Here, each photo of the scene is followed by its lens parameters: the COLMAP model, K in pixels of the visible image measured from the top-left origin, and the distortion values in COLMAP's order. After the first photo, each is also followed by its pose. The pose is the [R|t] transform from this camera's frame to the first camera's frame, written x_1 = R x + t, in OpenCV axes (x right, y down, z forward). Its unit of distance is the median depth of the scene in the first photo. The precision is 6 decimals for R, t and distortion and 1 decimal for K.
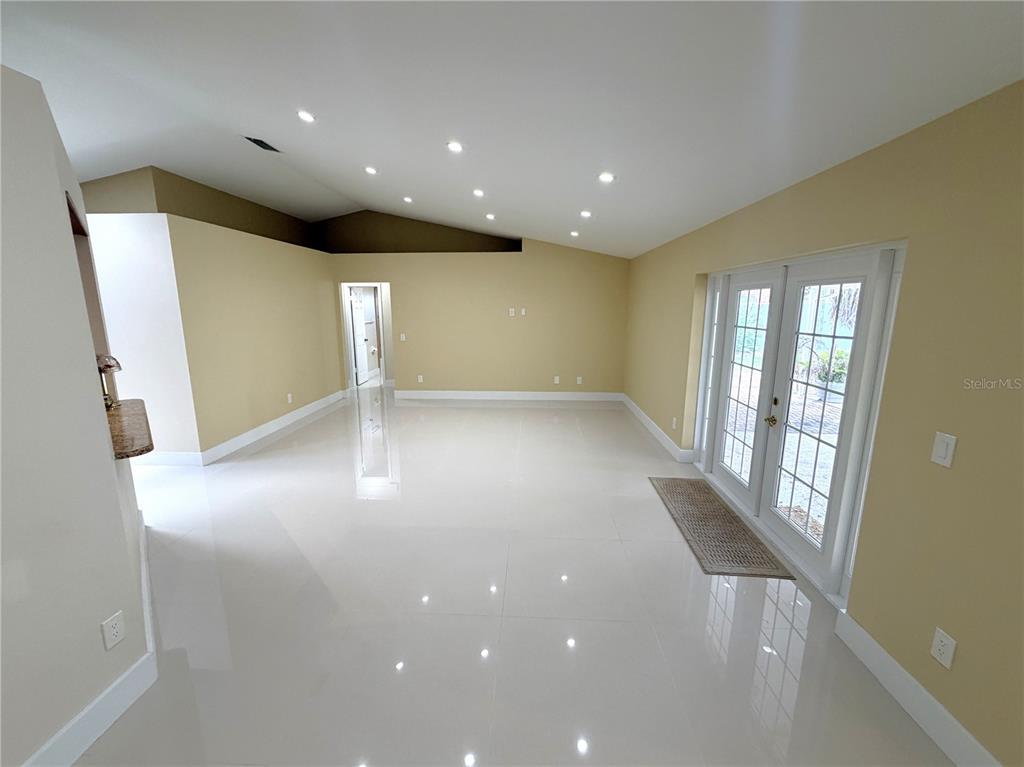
lens RADIAL K [[412.7, 0, 508.8], [0, 412.7, 384.4], [0, 0, 1]] dist [0.000241, -0.000405]
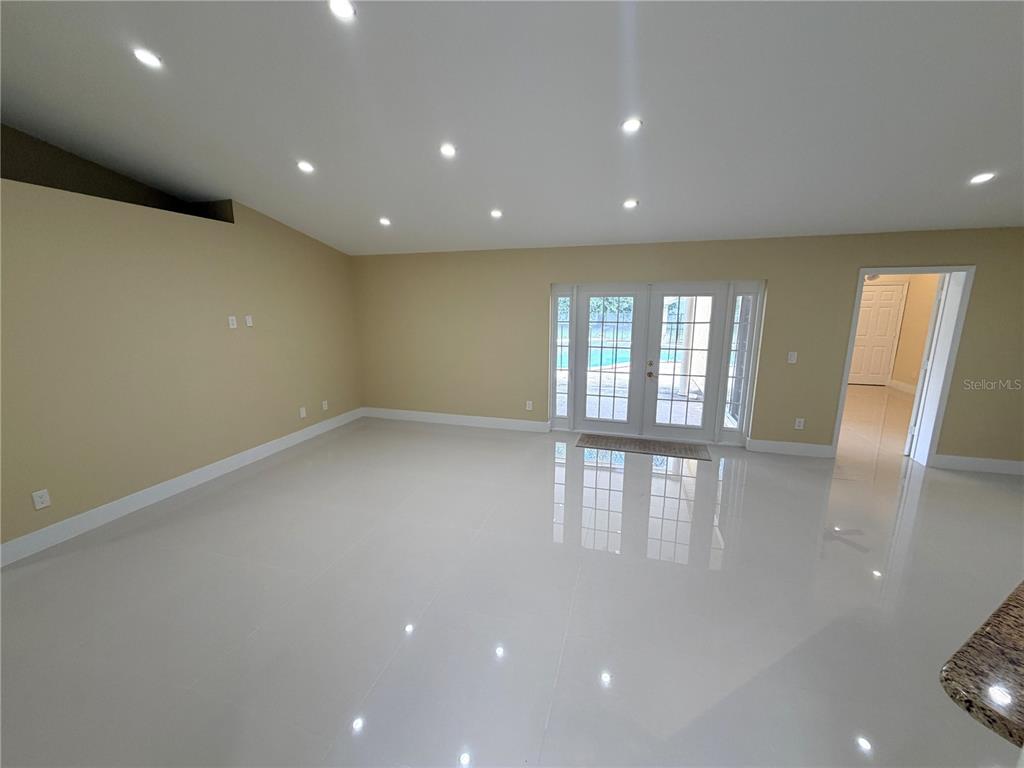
lens RADIAL K [[412.7, 0, 508.8], [0, 412.7, 384.9], [0, 0, 1]] dist [0.000241, -0.000405]
pose [[0.255124, -0.191720, 0.947710, -0.550888], [0.187739, 0.971314, 0.145956, -0.111957], [-0.948507, 0.140685, 0.283799, 0.520904]]
